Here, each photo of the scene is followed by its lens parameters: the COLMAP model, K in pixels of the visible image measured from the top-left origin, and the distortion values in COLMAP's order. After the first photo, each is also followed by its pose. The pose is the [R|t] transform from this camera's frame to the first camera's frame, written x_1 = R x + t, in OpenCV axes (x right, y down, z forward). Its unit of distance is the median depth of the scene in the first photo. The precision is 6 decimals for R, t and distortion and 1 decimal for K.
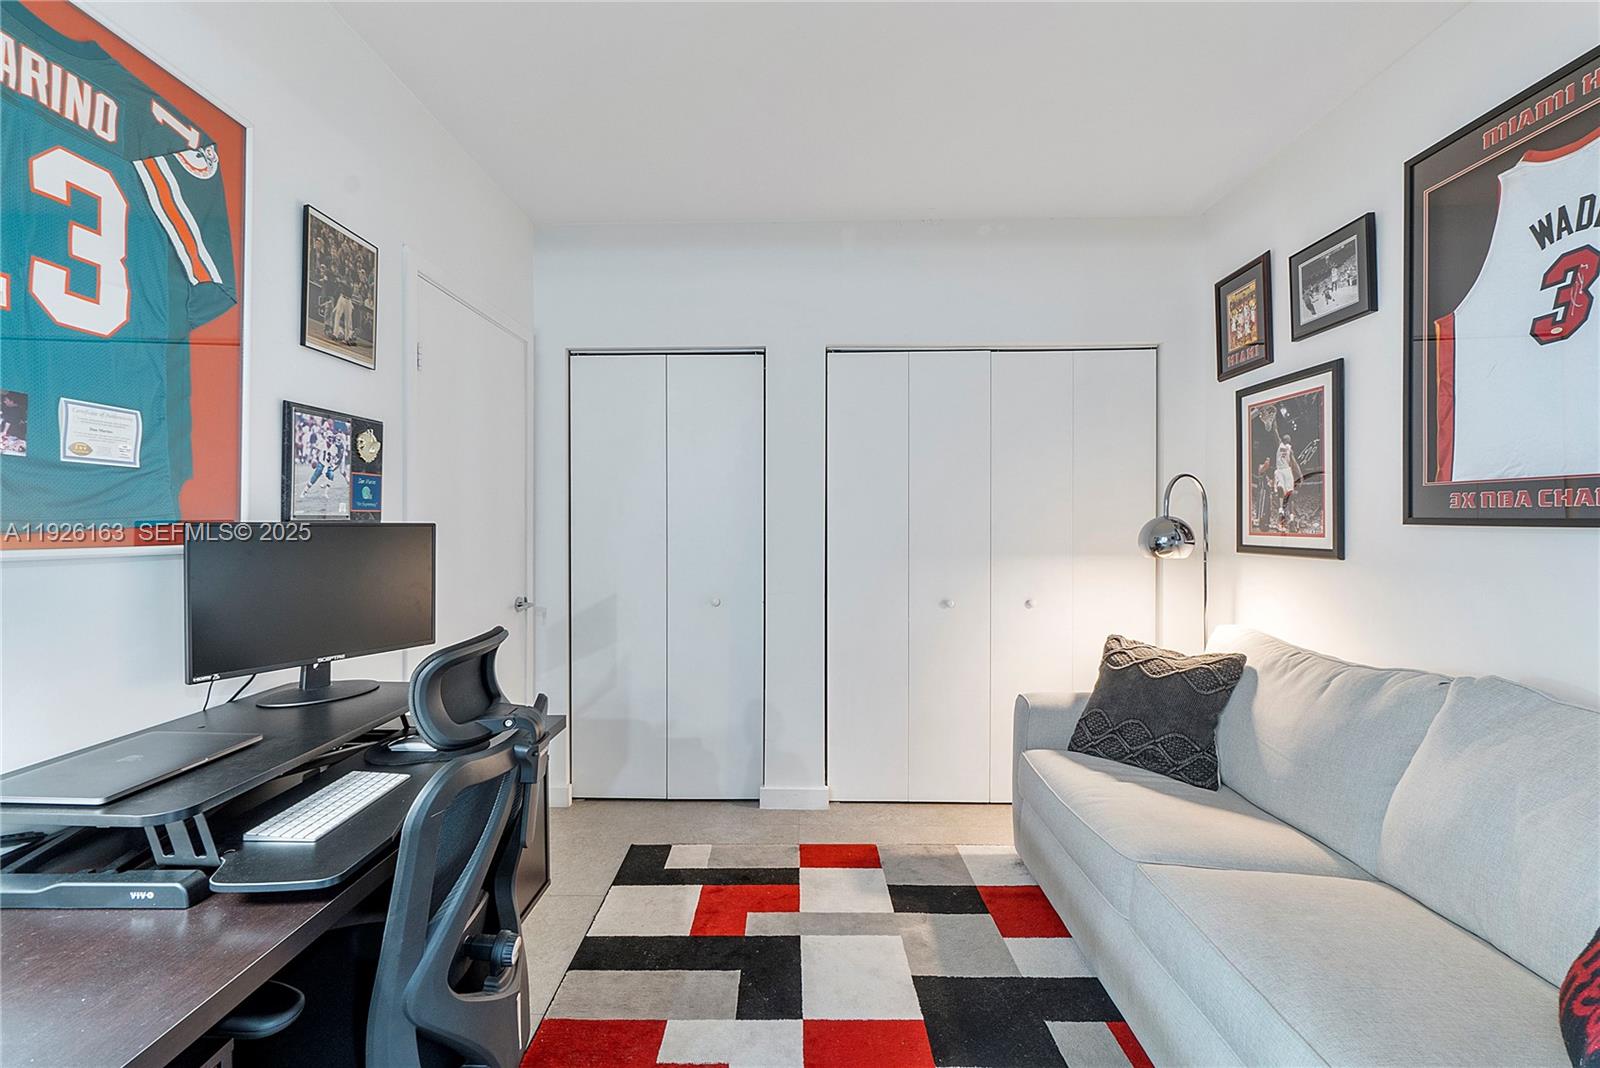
lens RADIAL K [[689.8, 0, 800.0], [0, 689.8, 534.0], [0, 0, 1]] dist [-0.000607, 0.000208]
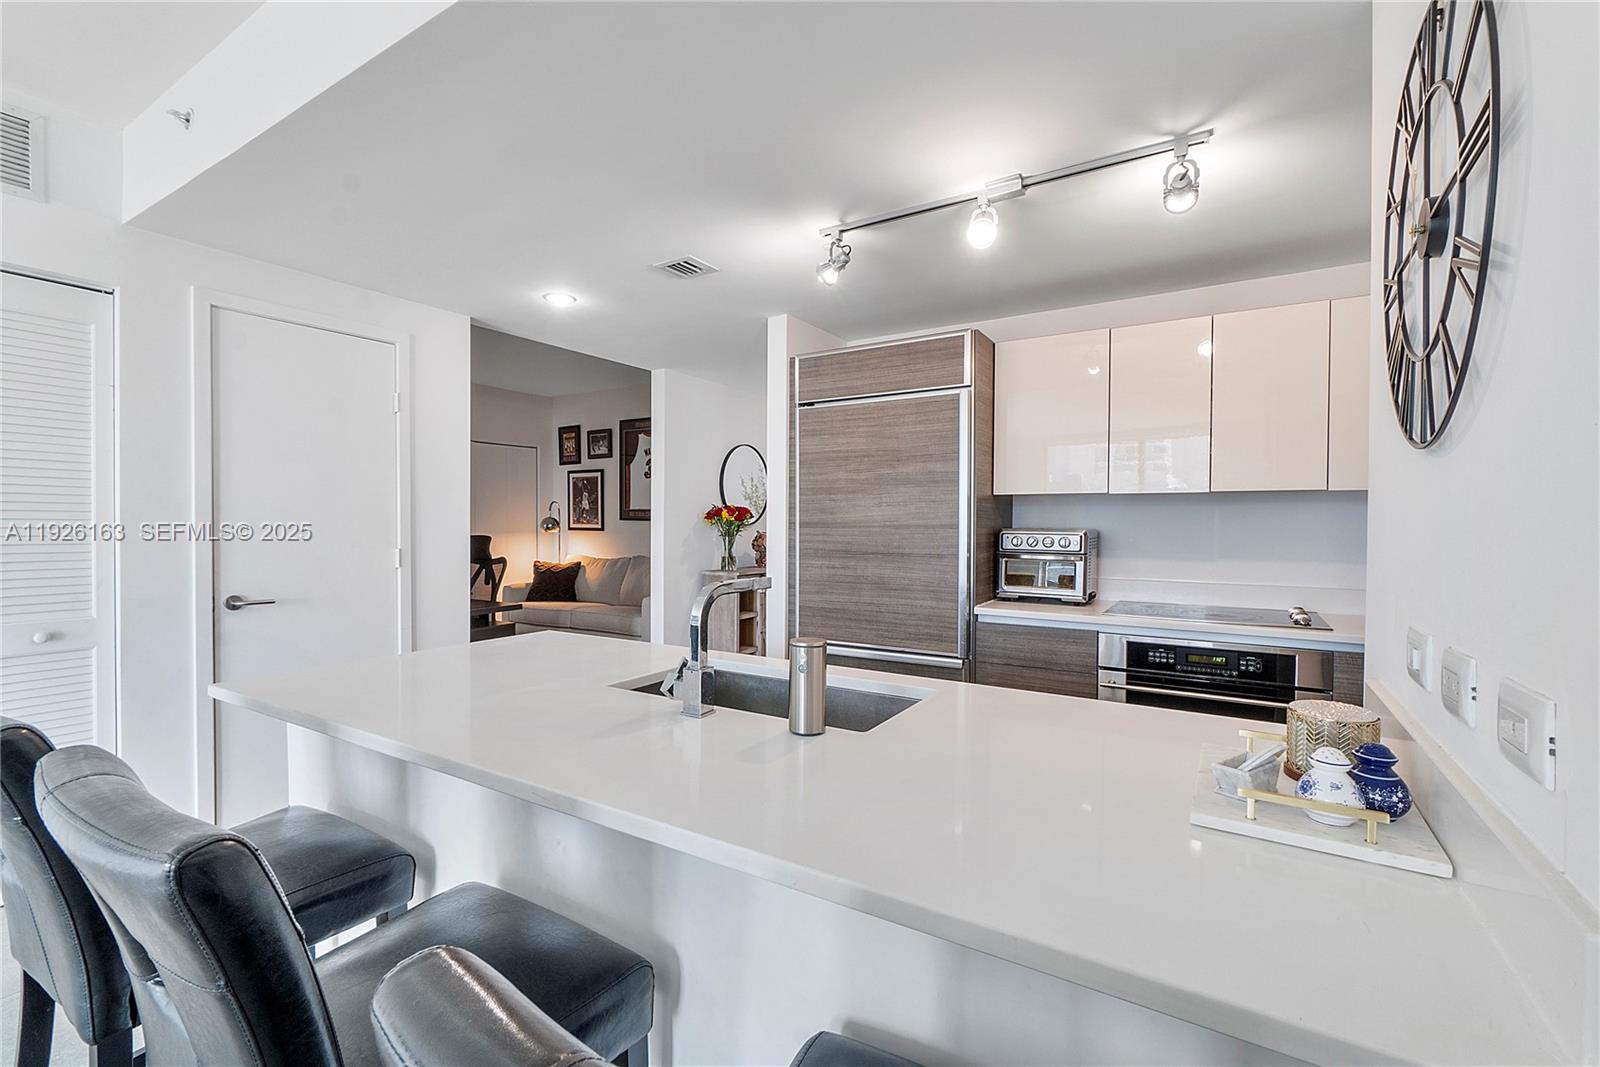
lens RADIAL K [[697.6, 0, 790.6], [0, 697.6, 531.2], [0, 0, 1]] dist [-0.002183, -0.000039]
pose [[0.525671, -0.008302, 0.850647, -1.479407], [0.007948, 0.999957, 0.004848, 0.027535], [-0.850651, 0.004212, 0.525715, -1.412139]]
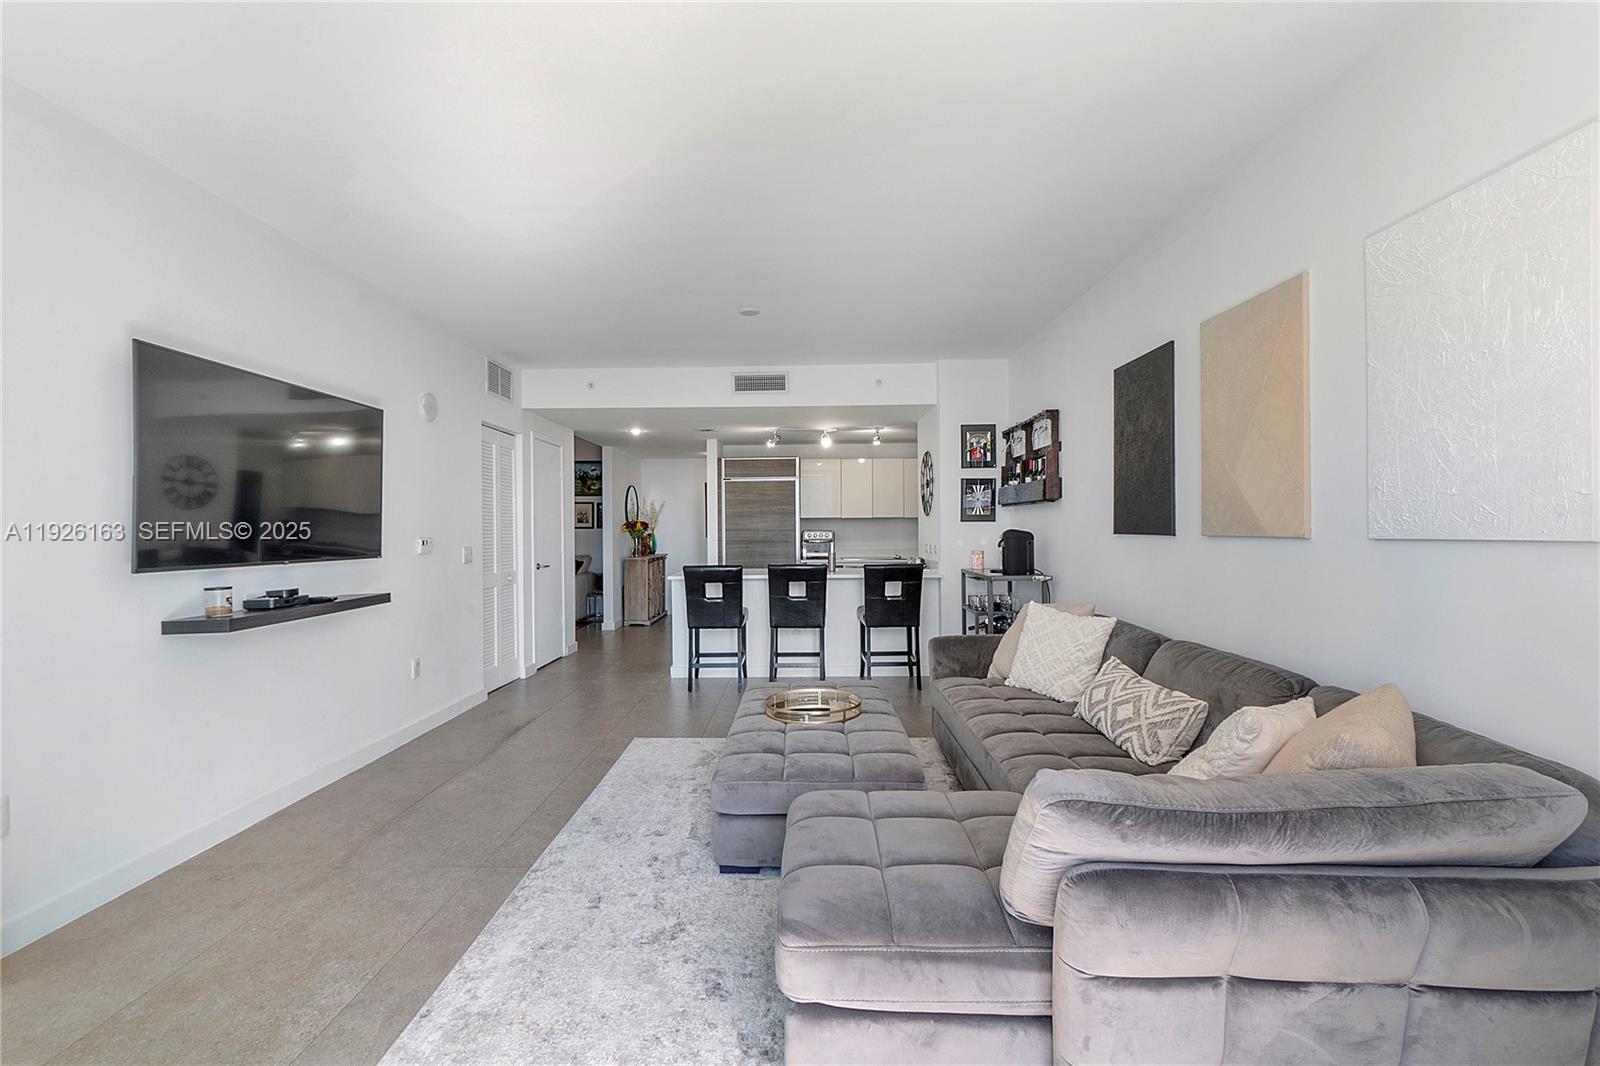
lens RADIAL K [[697.6, 0, 790.6], [0, 697.6, 530.7], [0, 0, 1]] dist [-0.002183, -0.000039]
pose [[0.014101, 0.000108, 0.999901, -3.655745], [0.021587, 0.999767, -0.000412, 0.031727], [-0.999668, 0.021590, 0.014095, -1.027497]]
